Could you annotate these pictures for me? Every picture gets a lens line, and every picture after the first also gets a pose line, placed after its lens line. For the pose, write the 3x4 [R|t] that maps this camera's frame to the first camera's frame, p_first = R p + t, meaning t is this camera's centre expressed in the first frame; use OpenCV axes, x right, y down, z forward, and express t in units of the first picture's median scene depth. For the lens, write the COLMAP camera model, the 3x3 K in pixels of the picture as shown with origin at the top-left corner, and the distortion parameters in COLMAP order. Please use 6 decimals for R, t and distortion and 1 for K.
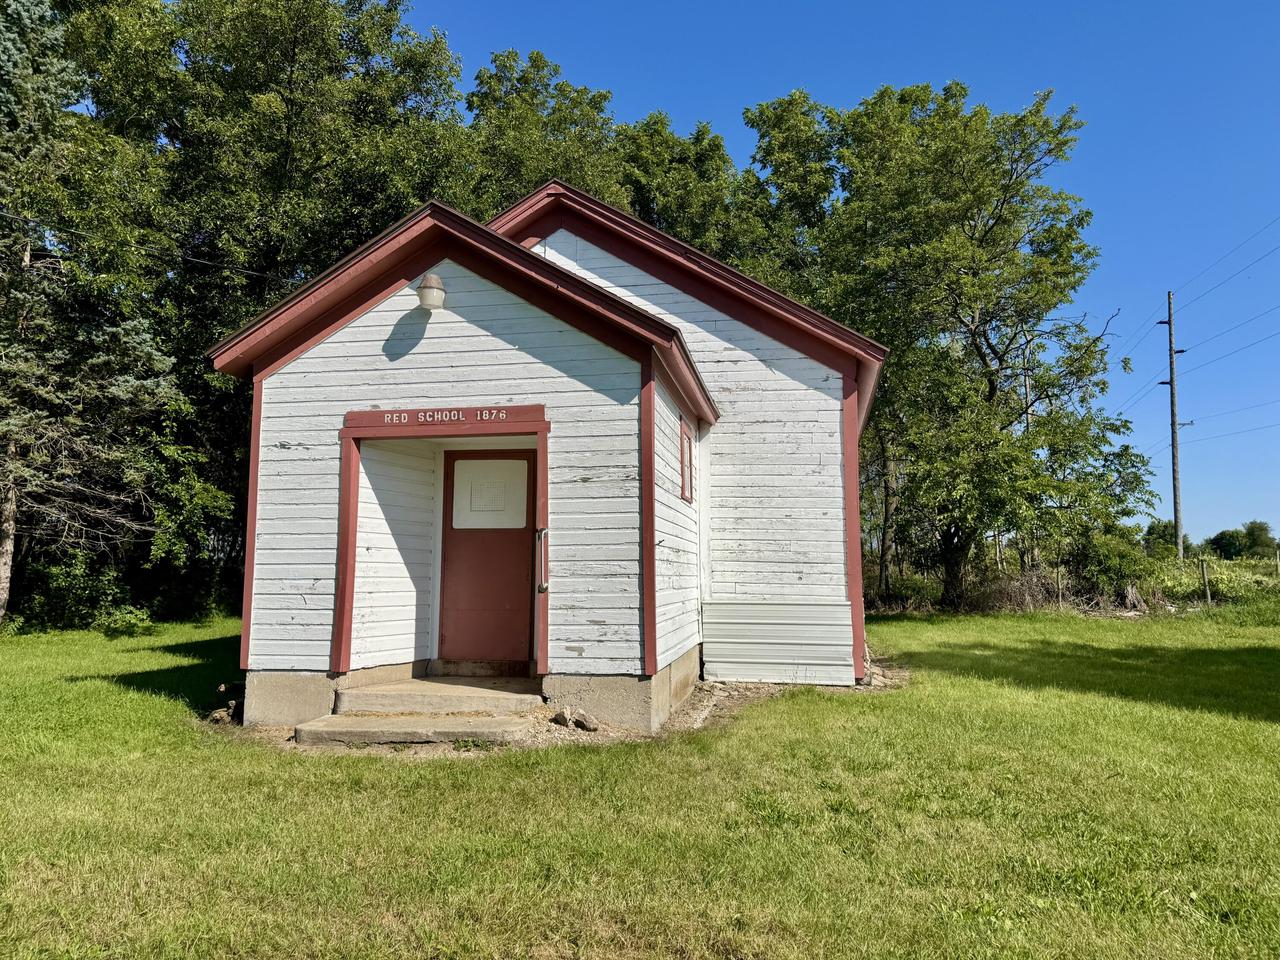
lens RADIAL K [[877.2, 0, 640.0], [0, 877.2, 480.0], [0, 0, 1]] dist [0.010202, -0.022769]
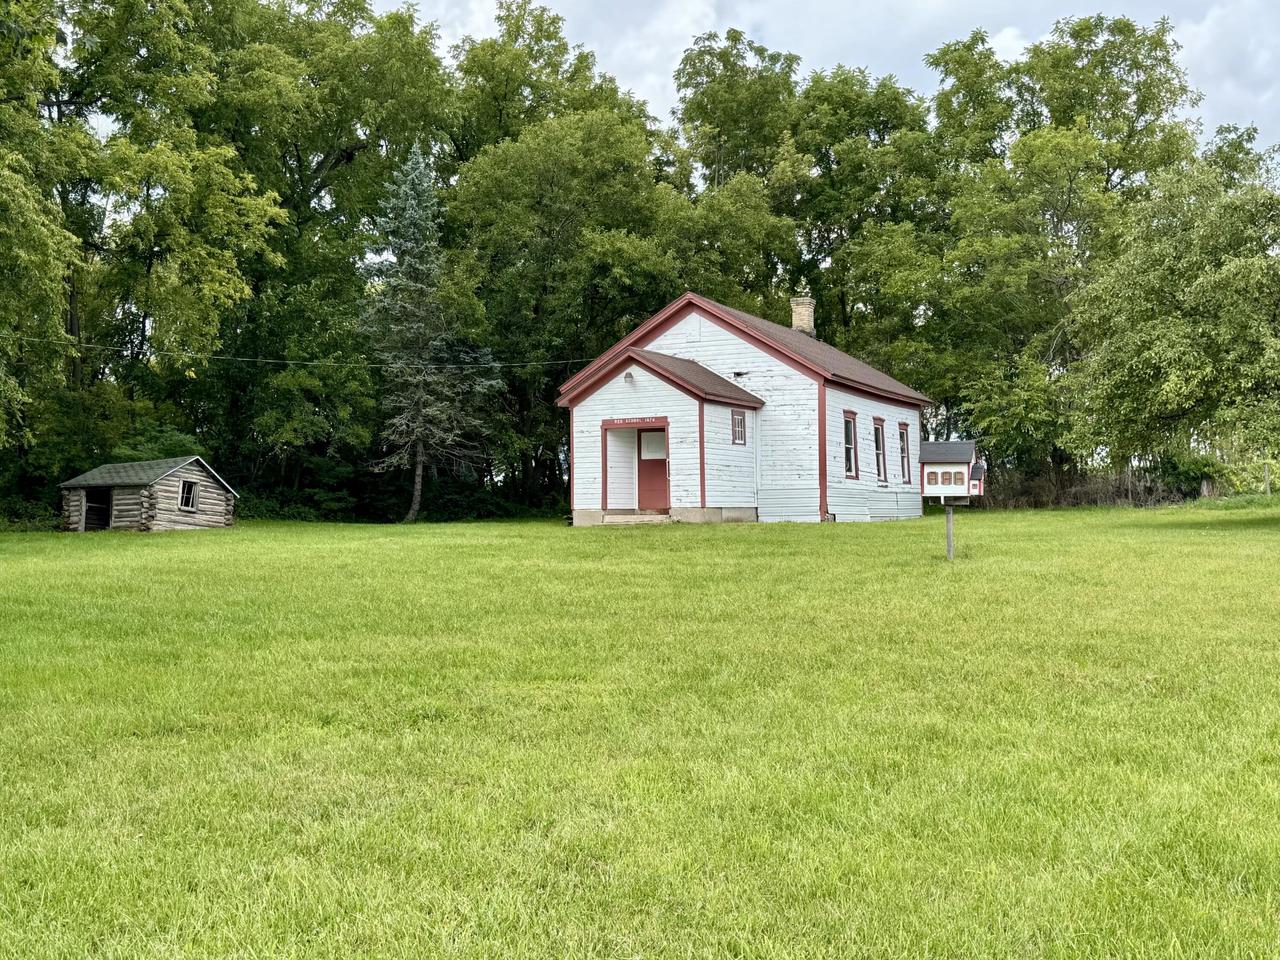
lens RADIAL K [[1441.2, 0, 637.5], [0, 1441.2, 490.6], [0, 0, 1]] dist [0.203753, -0.448775]
pose [[0.960561, -0.019345, -0.277396, 0.887295], [0.044622, 0.995373, 0.085100, -0.200948], [0.274466, -0.094122, 0.956979, -2.876321]]
